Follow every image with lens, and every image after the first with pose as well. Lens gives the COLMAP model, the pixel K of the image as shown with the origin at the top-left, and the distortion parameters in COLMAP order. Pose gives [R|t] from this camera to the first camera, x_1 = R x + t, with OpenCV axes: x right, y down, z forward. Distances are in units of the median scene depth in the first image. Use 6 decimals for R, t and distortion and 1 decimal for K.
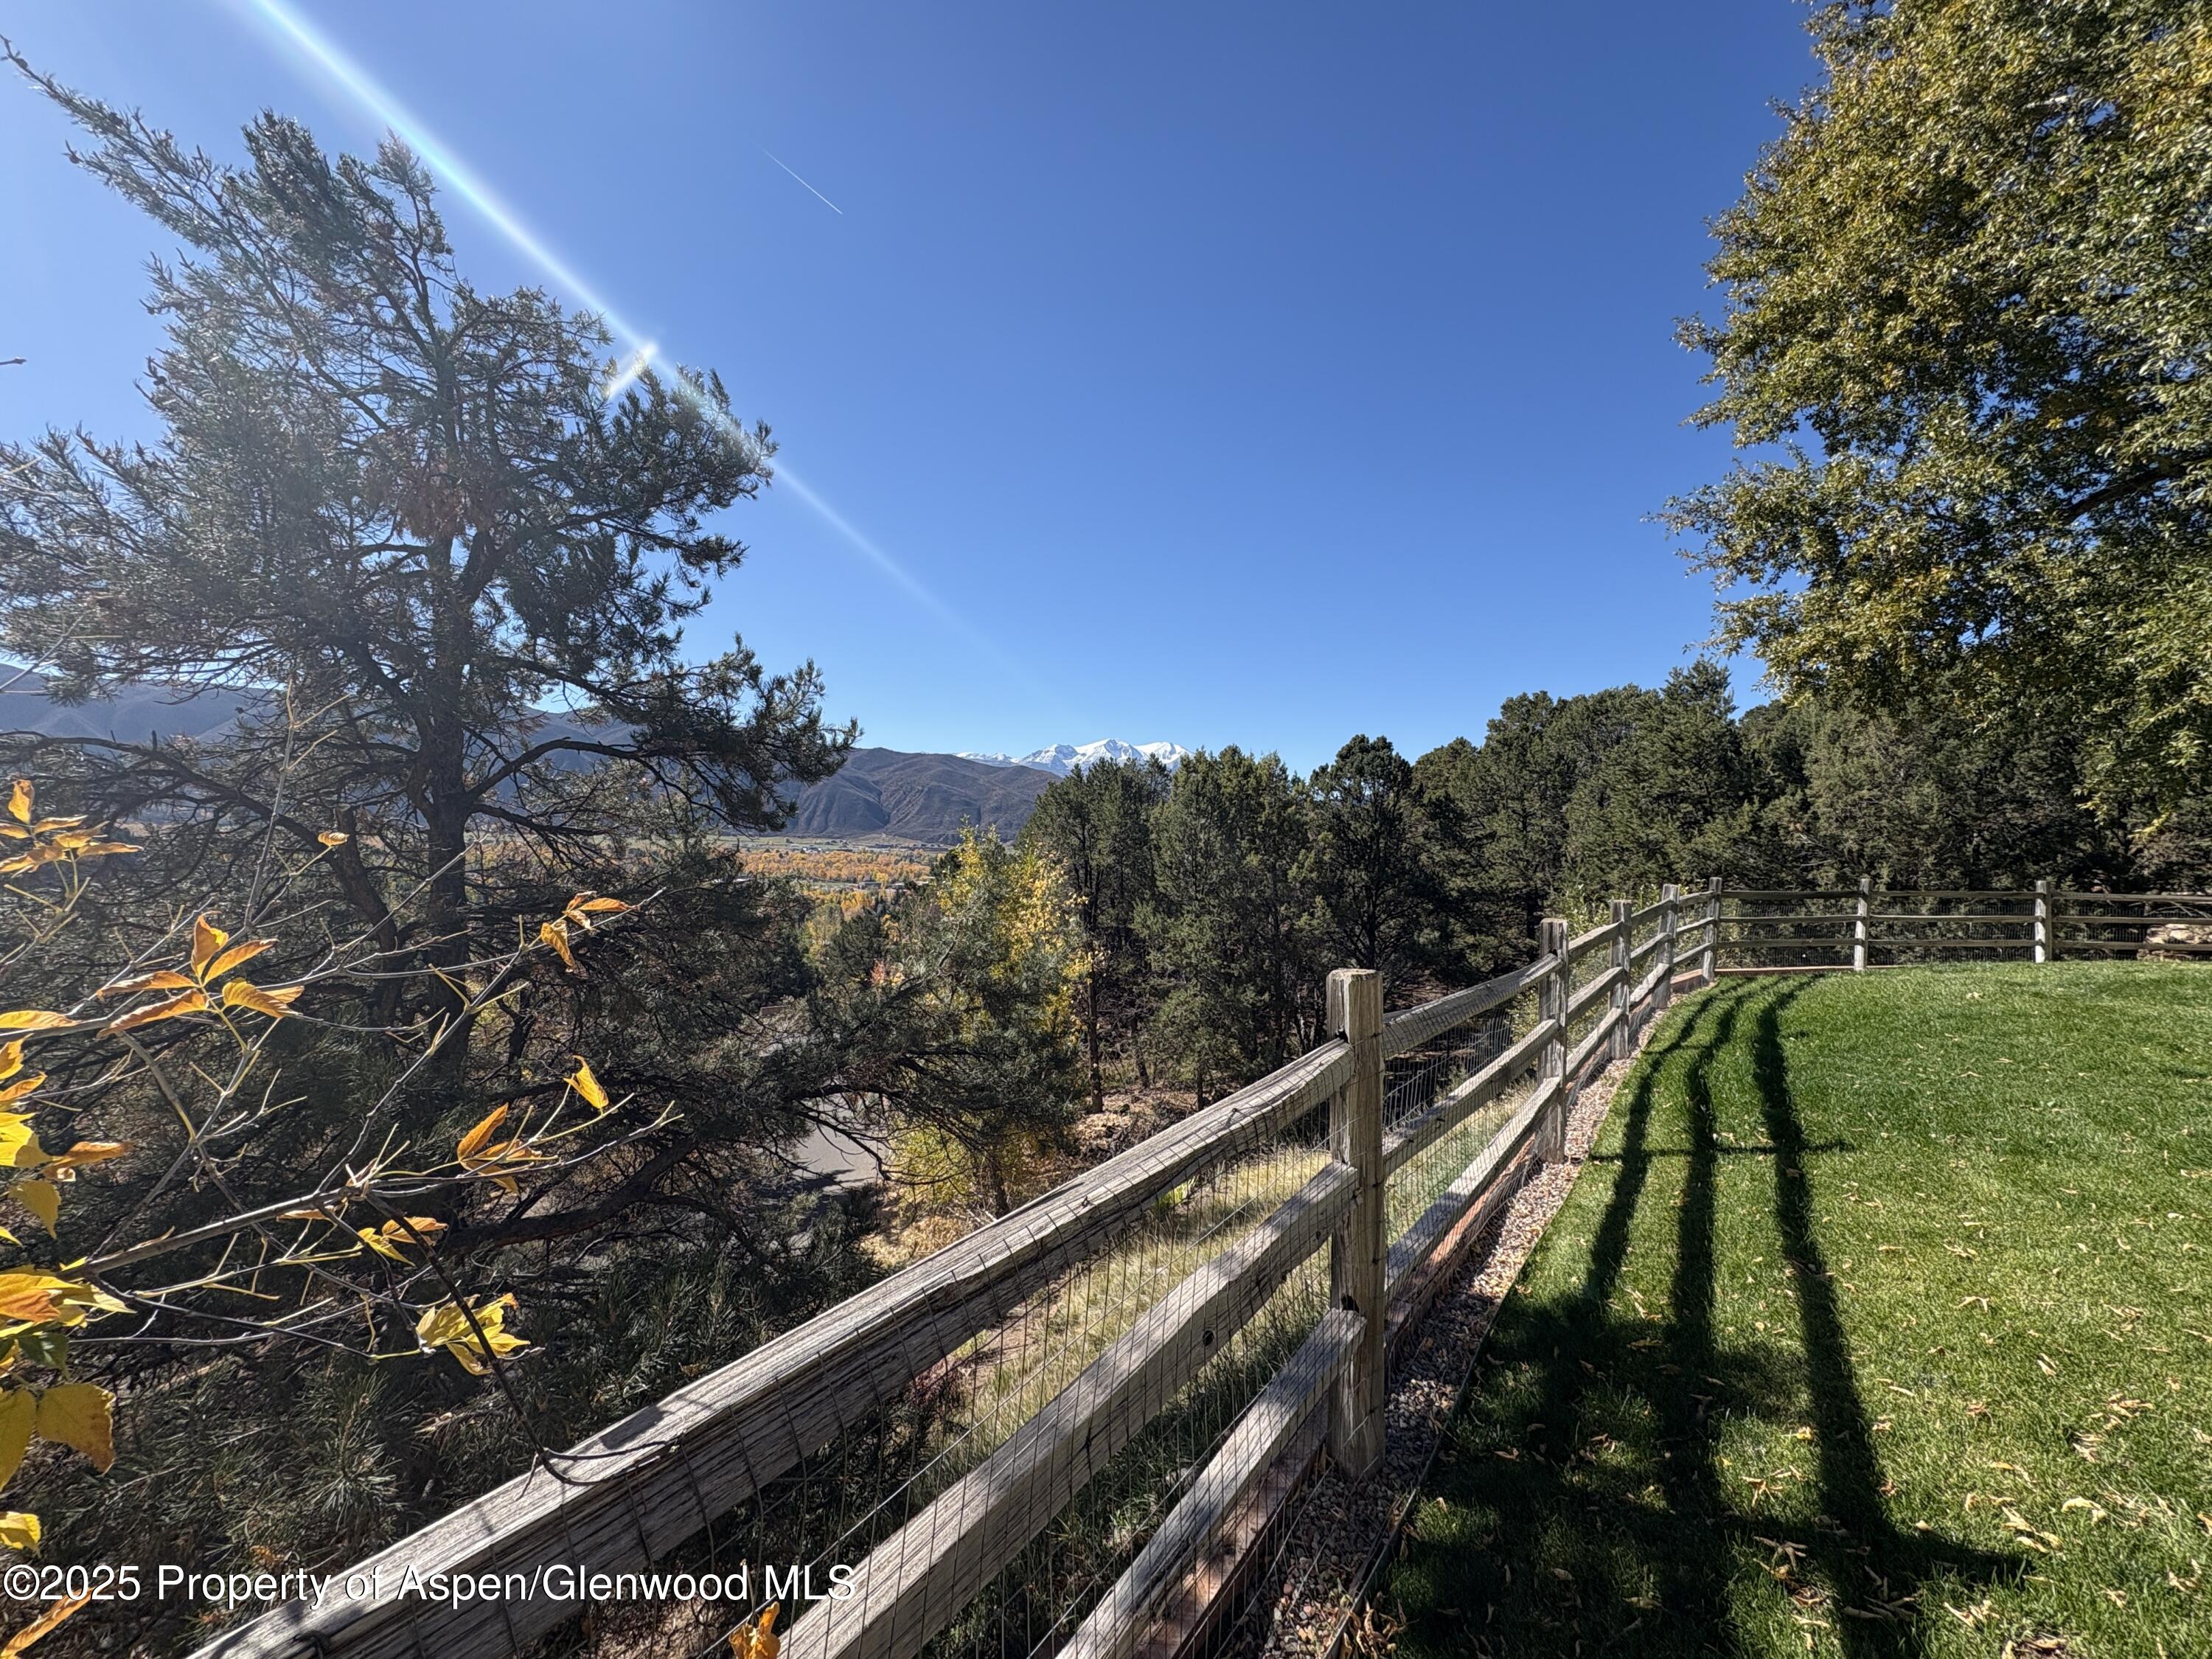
lens RADIAL K [[882.4, 0, 1111.4], [0, 882.4, 827.6], [0, 0, 1]] dist [0.001582, -0.000428]
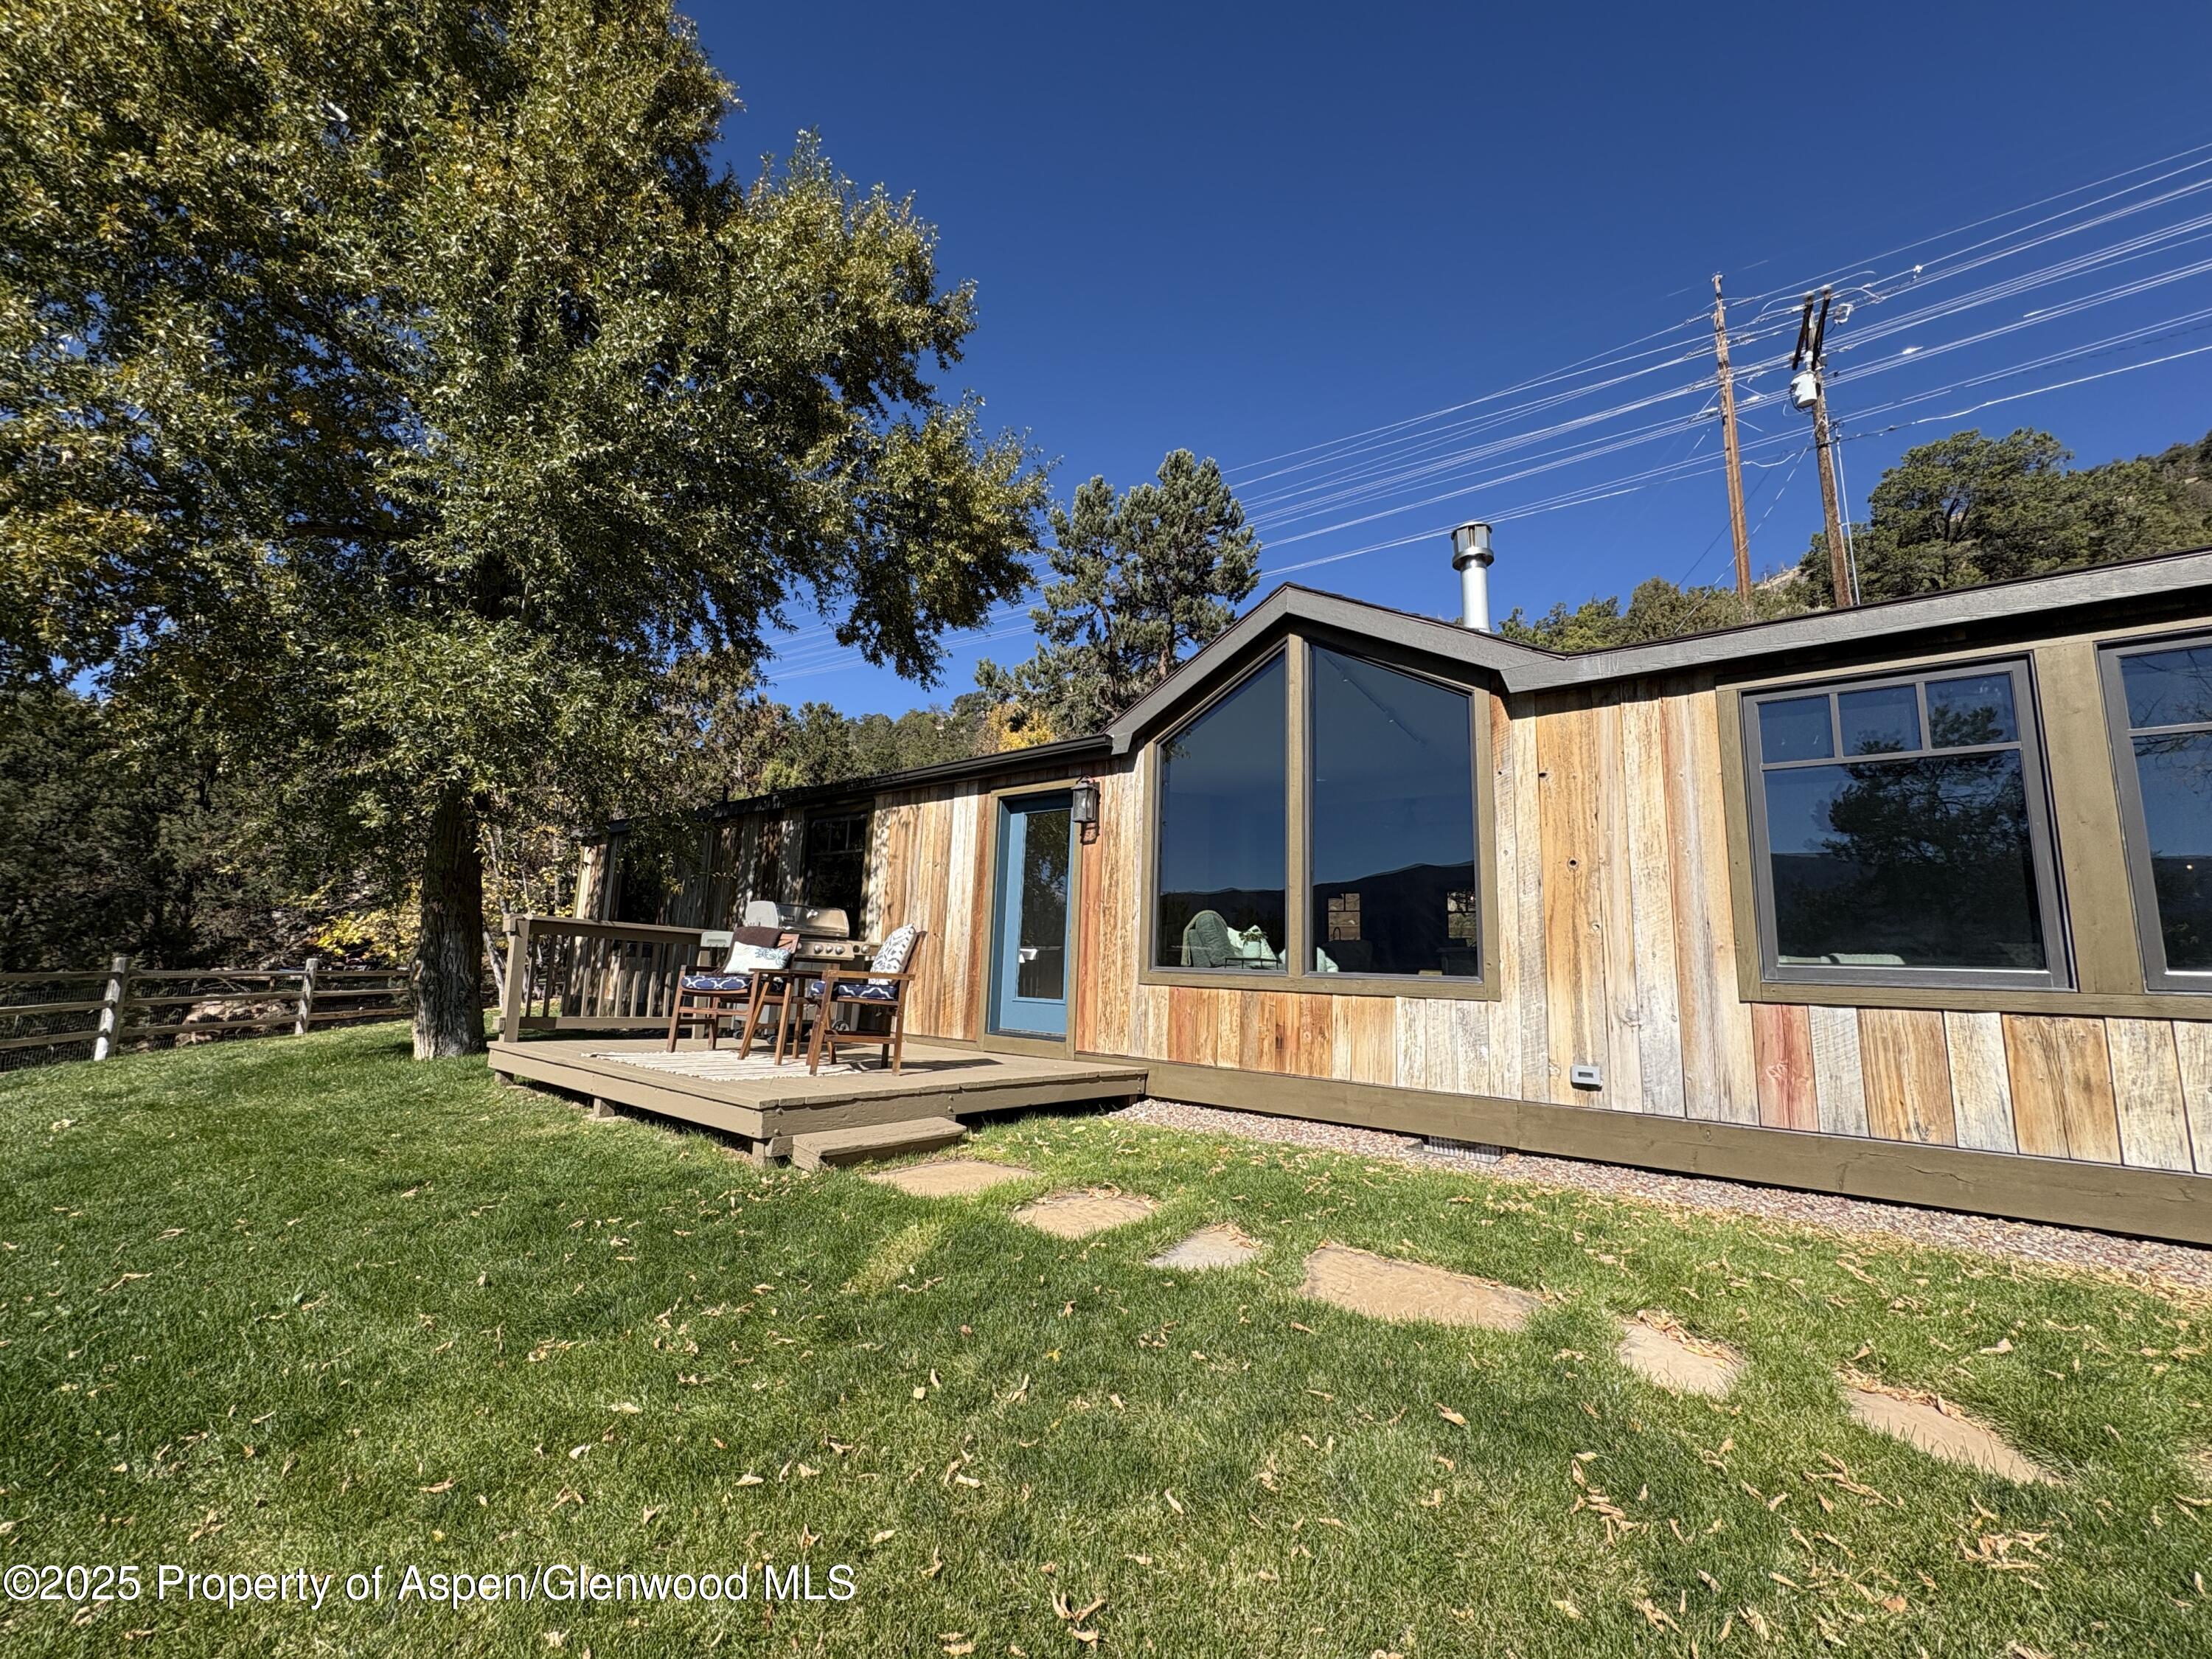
lens RADIAL K [[882.4, 0, 1114.3], [0, 882.4, 822.2], [0, 0, 1]] dist [0.001582, -0.000428]
pose [[-0.115519, 0.131501, 0.984562, 0.078541], [-0.038573, 0.989856, -0.136734, 0.008448], [-0.992556, -0.053773, -0.109275, 0.124117]]
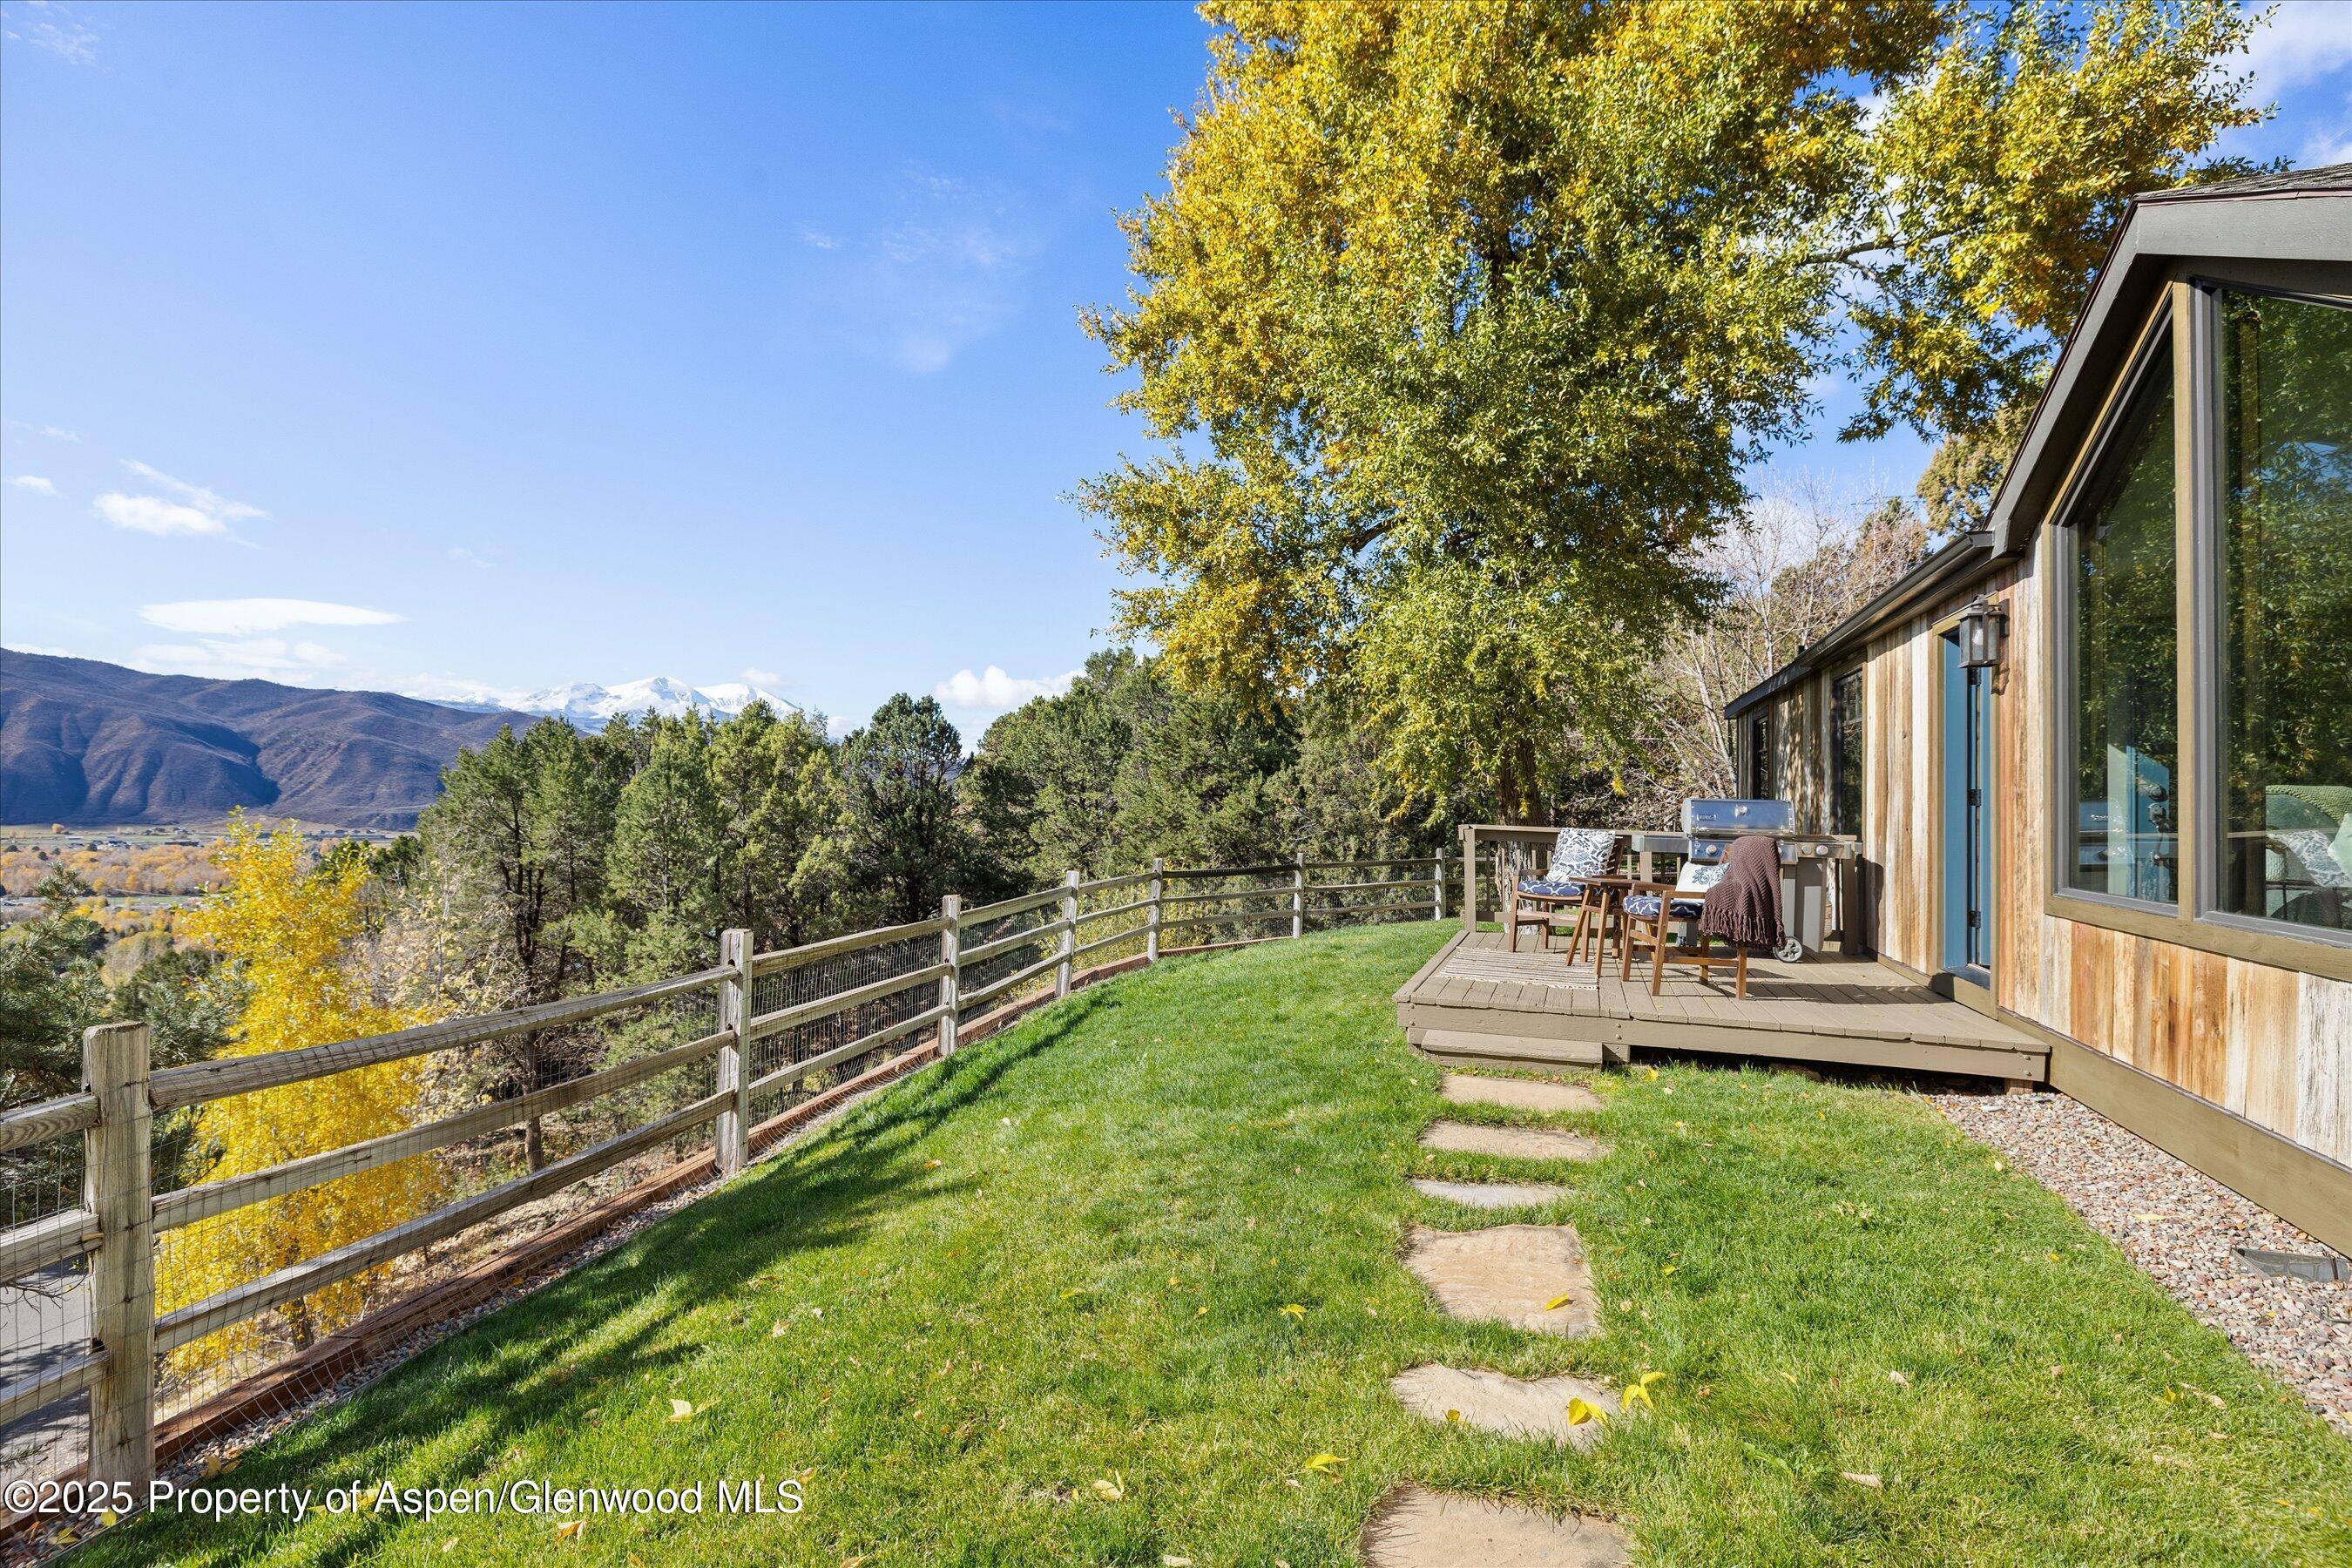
lens RADIAL K [[1123.7, 0, 1194.0], [0, 1123.7, 797.0], [0, 0, 1]] dist [-0.005542, -0.000137]
pose [[0.905696, -0.014199, 0.423689, 0.123900], [0.013601, 0.999898, 0.004436, -0.012330], [-0.423709, 0.001745, 0.905797, -0.121746]]
